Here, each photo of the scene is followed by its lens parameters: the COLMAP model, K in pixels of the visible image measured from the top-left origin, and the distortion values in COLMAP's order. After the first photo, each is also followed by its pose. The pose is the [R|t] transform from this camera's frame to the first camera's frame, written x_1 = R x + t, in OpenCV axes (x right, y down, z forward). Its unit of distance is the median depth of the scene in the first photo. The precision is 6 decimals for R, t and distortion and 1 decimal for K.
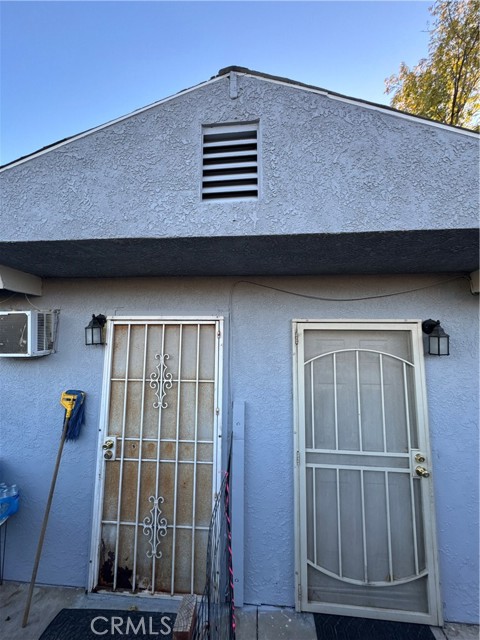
lens RADIAL K [[255.9, 0, 240.1], [0, 255.9, 321.8], [0, 0, 1]] dist [-0.003131, 0.000025]
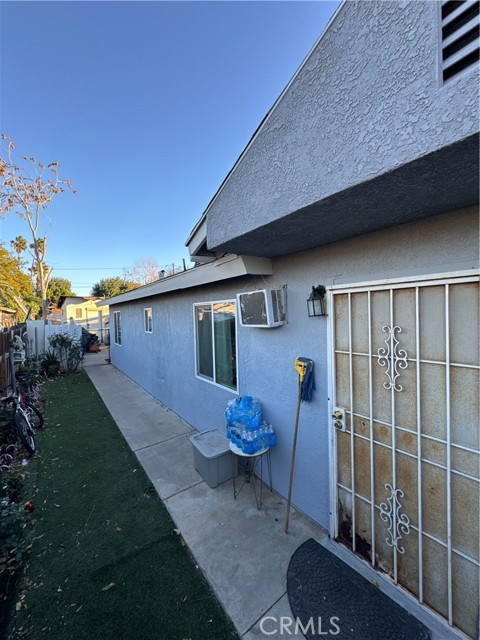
lens RADIAL K [[255.9, 0, 239.7], [0, 255.9, 319.6], [0, 0, 1]] dist [-0.003131, 0.000025]
pose [[0.661980, -0.011241, -0.749437, -0.015330], [0.115898, 0.989397, 0.087533, -0.021650], [0.740507, -0.144803, 0.656263, 0.115534]]
